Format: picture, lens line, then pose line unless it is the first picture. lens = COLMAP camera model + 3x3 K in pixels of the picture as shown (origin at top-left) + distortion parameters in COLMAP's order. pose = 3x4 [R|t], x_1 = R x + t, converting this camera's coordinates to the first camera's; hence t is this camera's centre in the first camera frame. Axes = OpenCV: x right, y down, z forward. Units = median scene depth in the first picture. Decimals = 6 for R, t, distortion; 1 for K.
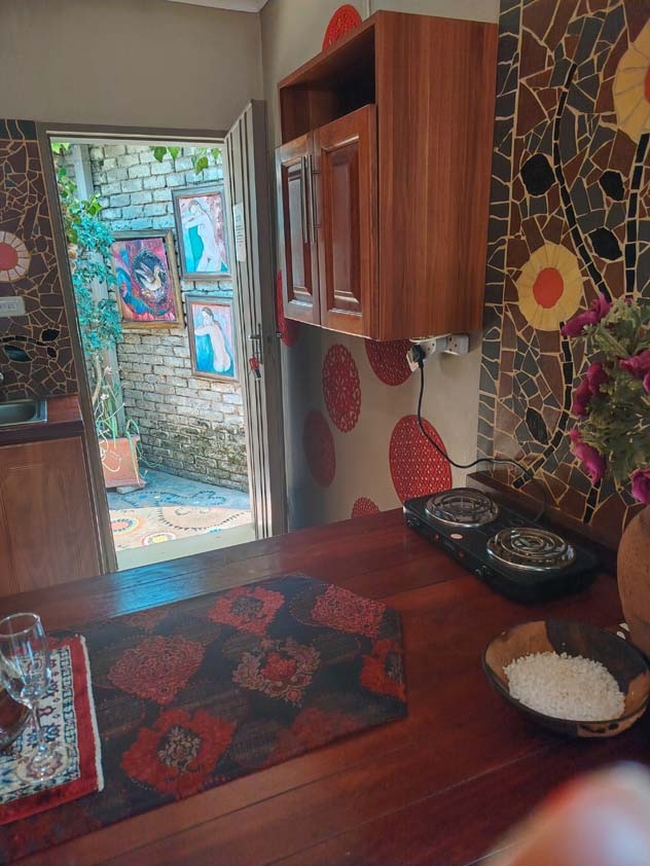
lens RADIAL K [[603.0, 0, 325.0], [0, 603.0, 433.0], [0, 0, 1]] dist [0.048645, -0.050185]
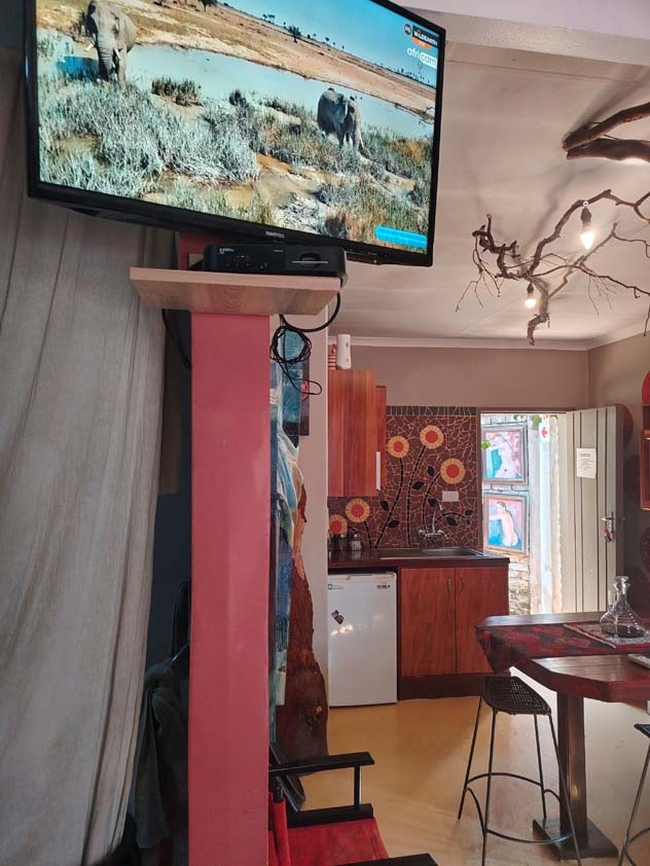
lens RADIAL K [[612.3, 0, 316.8], [0, 612.3, 434.2], [0, 0, 1]] dist [0.053094, -0.005499]
pose [[0.970359, 0.023527, -0.240521, -0.277726], [-0.096936, 0.949570, -0.298194, 0.128343], [0.221376, 0.312670, 0.923705, -0.537913]]
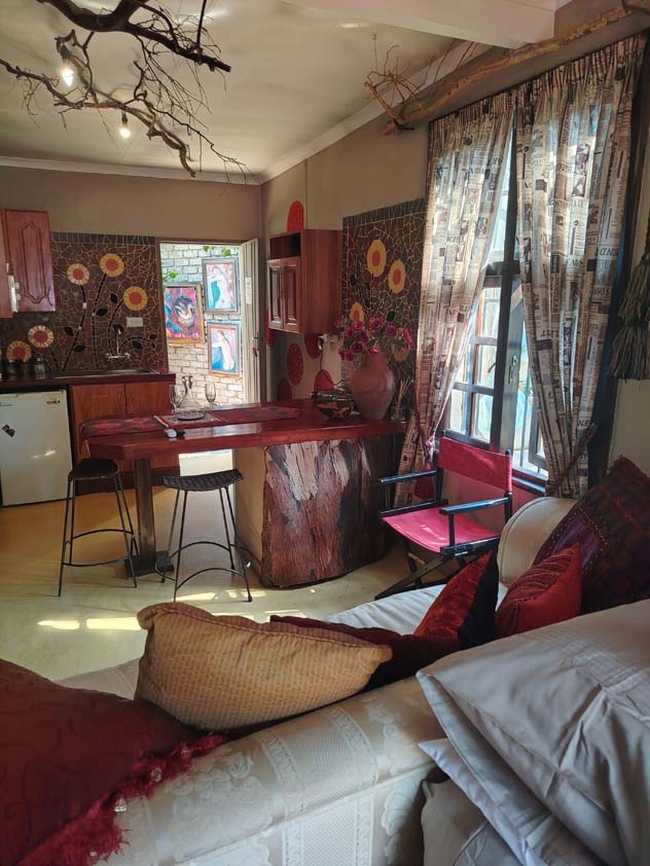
lens RADIAL K [[602.6, 0, 313.5], [0, 602.6, 435.0], [0, 0, 1]] dist [0.061985, -0.050694]
pose [[0.999585, 0.024578, 0.015000, 0.037461], [-0.023623, 0.997869, -0.060826, 0.168570], [-0.016463, 0.060446, 0.998036, -0.615789]]
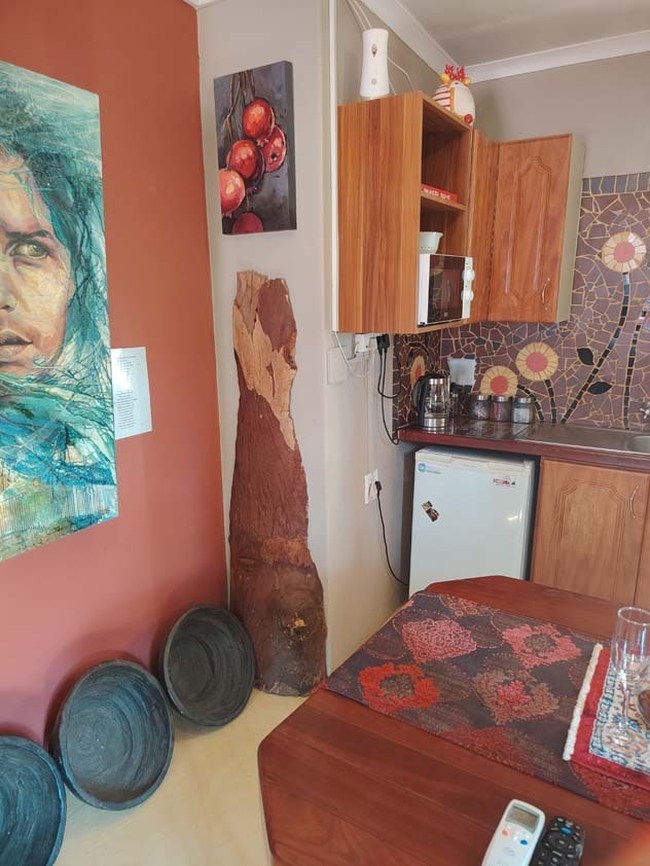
lens RADIAL K [[602.6, 0, 313.5], [0, 602.6, 435.0], [0, 0, 1]] dist [0.061985, -0.050694]
pose [[0.557460, 0.206008, -0.804238, -0.036912], [-0.246803, 0.966051, 0.076384, 0.013339], [0.792670, 0.155908, 0.589378, -0.057563]]
